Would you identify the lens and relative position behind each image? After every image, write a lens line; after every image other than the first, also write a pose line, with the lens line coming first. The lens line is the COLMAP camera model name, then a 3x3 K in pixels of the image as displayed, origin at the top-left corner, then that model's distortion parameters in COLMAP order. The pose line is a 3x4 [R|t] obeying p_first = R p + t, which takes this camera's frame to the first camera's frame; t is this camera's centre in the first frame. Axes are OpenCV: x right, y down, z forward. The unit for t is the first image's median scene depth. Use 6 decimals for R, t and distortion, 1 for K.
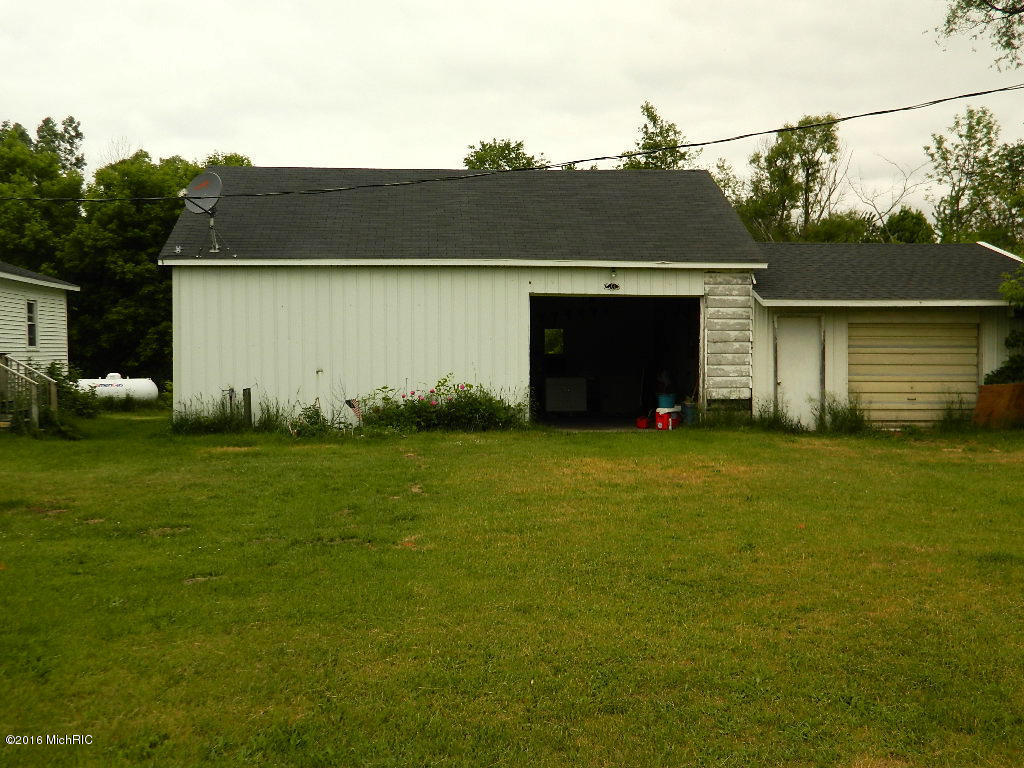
lens RADIAL K [[1021.3, 0, 512.2], [0, 1021.3, 383.6], [0, 0, 1]] dist [0.003097, 0.000000]
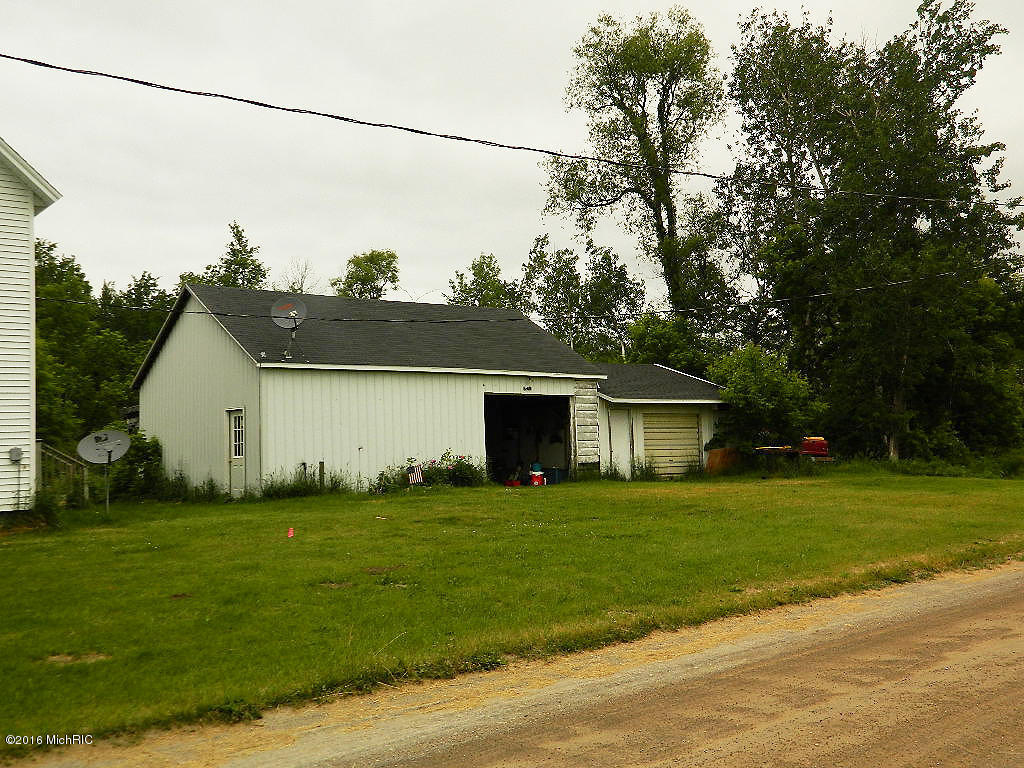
lens RADIAL K [[1021.3, 0, 510.9], [0, 1021.3, 388.6], [0, 0, 1]] dist [0.003097, 0.000000]
pose [[0.830504, 0.016091, 0.556780, -0.748120], [0.037639, 0.995677, -0.084919, 0.031052], [-0.555739, 0.091482, 0.826308, -0.223403]]
